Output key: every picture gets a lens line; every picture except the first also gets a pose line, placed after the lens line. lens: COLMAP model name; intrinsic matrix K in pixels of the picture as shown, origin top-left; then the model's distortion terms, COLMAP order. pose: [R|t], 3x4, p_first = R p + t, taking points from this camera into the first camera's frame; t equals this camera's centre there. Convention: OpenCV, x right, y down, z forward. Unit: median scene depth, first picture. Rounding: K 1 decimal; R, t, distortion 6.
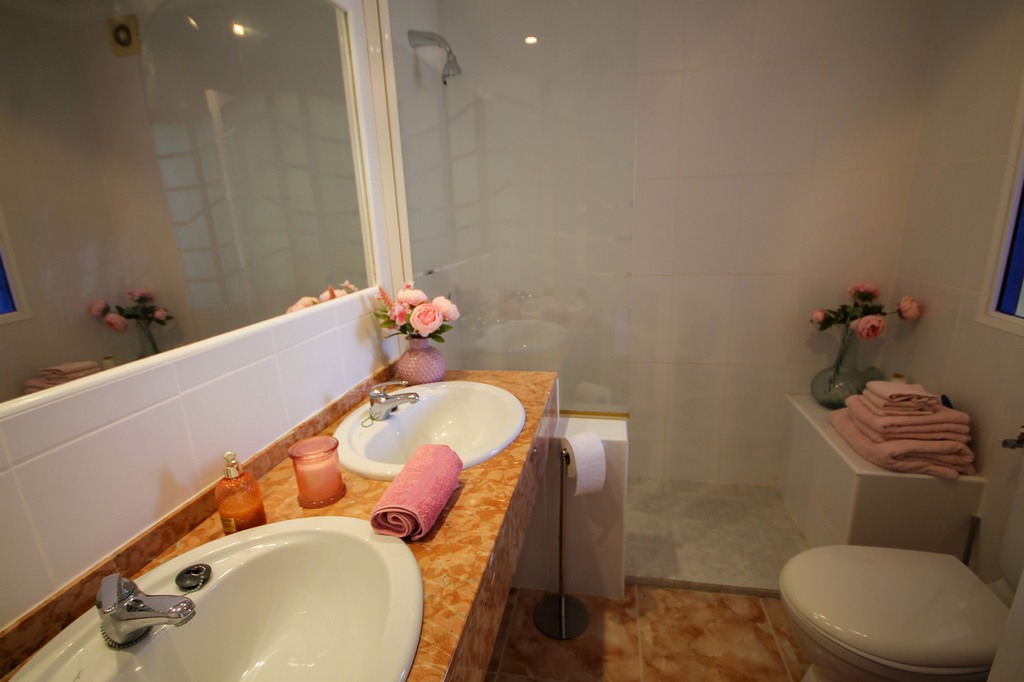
lens RADIAL K [[476.5, 0, 524.3], [0, 476.5, 342.4], [0, 0, 1]] dist [0.002414, -0.008506]
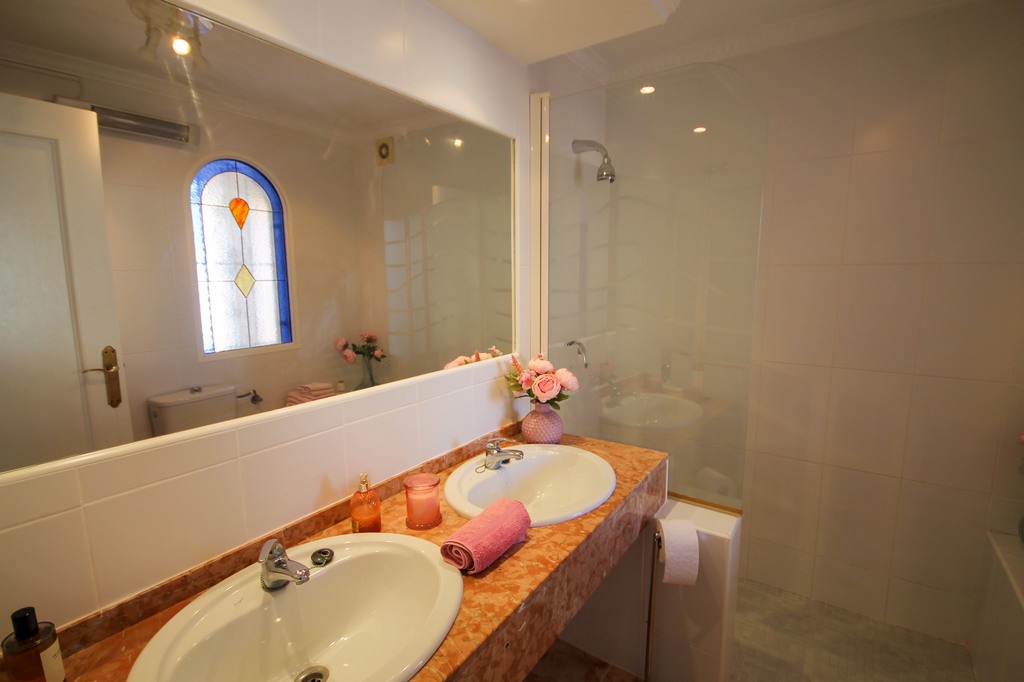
lens RADIAL K [[476.5, 0, 524.3], [0, 476.5, 342.4], [0, 0, 1]] dist [0.002414, -0.008506]
pose [[0.919285, 0.086487, -0.383973, 0.178414], [-0.129972, 0.987539, -0.088736, -0.047114], [0.371514, 0.131479, 0.919071, -0.086382]]
